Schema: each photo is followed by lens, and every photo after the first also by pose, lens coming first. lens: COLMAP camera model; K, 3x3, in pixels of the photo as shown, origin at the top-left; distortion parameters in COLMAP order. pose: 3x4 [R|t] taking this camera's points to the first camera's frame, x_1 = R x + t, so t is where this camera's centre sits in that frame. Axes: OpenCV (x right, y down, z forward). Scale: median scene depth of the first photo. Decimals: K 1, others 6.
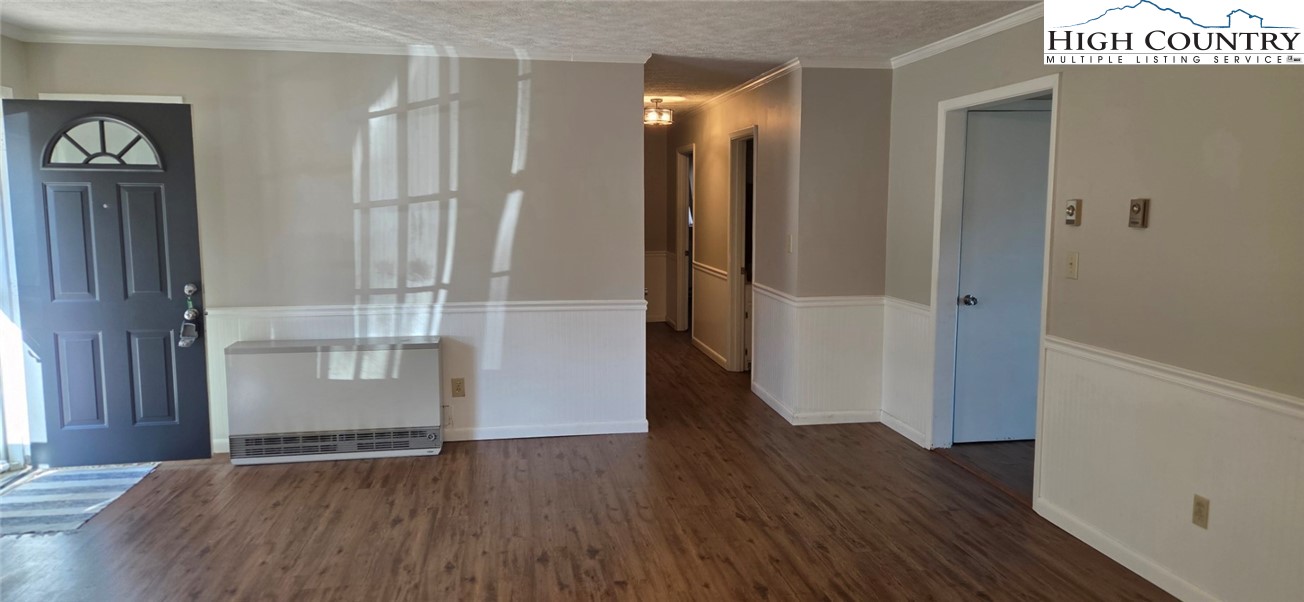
lens RADIAL K [[859.5, 0, 663.6], [0, 859.5, 297.8], [0, 0, 1]] dist [0.072419, -0.044522]
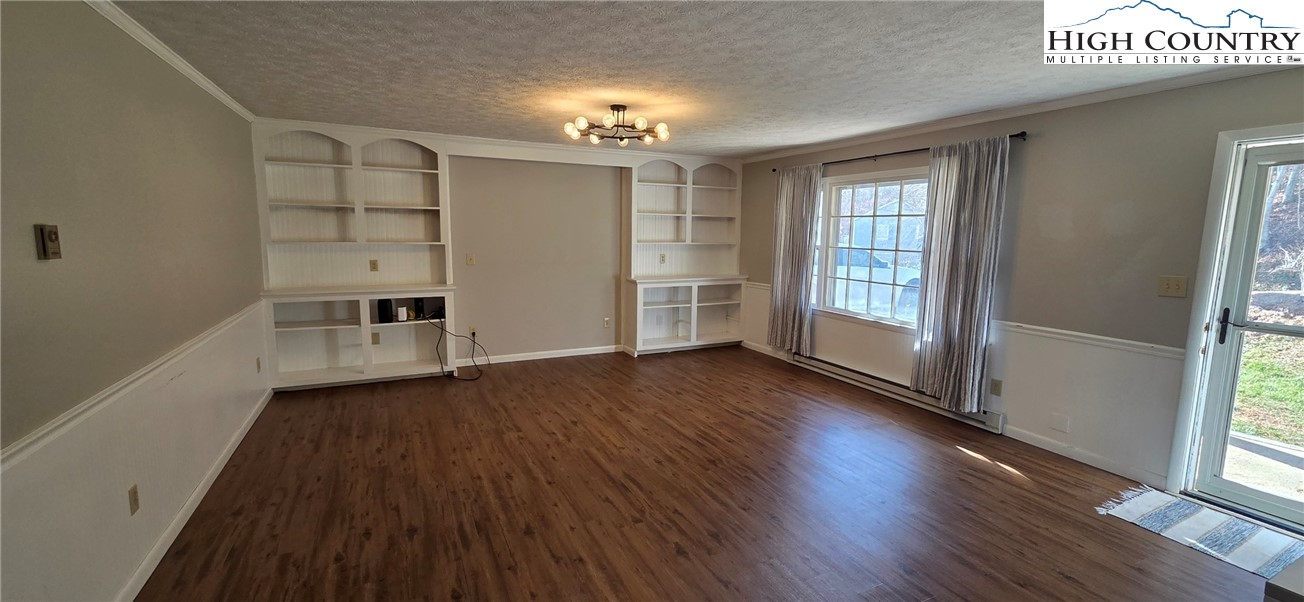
lens RADIAL K [[528.3, 0, 658.9], [0, 528.3, 299.8], [0, 0, 1]] dist [0.002669, 0.001751]
pose [[-0.958531, 0.025459, -0.283848, 0.133269], [-0.044829, 0.970133, 0.238397, -0.183291], [0.281440, 0.241235, -0.928761, 1.598077]]
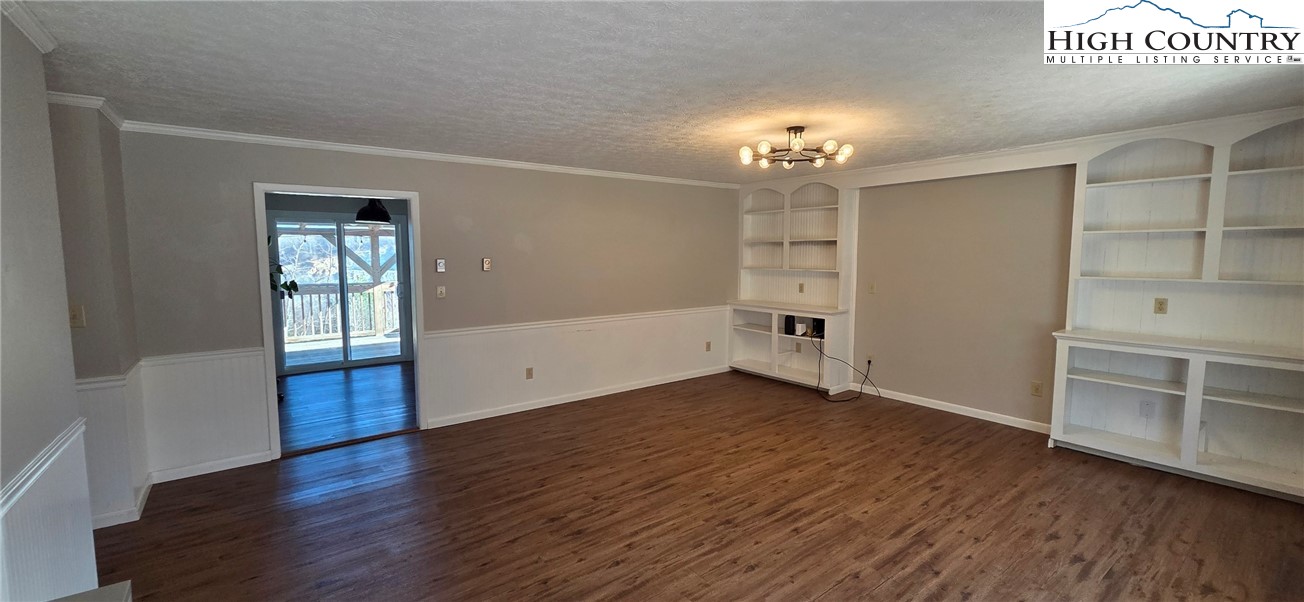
lens RADIAL K [[528.3, 0, 664.2], [0, 528.3, 300.5], [0, 0, 1]] dist [0.002669, 0.001751]
pose [[-0.474374, -0.075353, 0.877092, -0.890278], [0.100796, 0.985128, 0.139150, -0.143917], [-0.874534, 0.154417, -0.459724, 1.218800]]
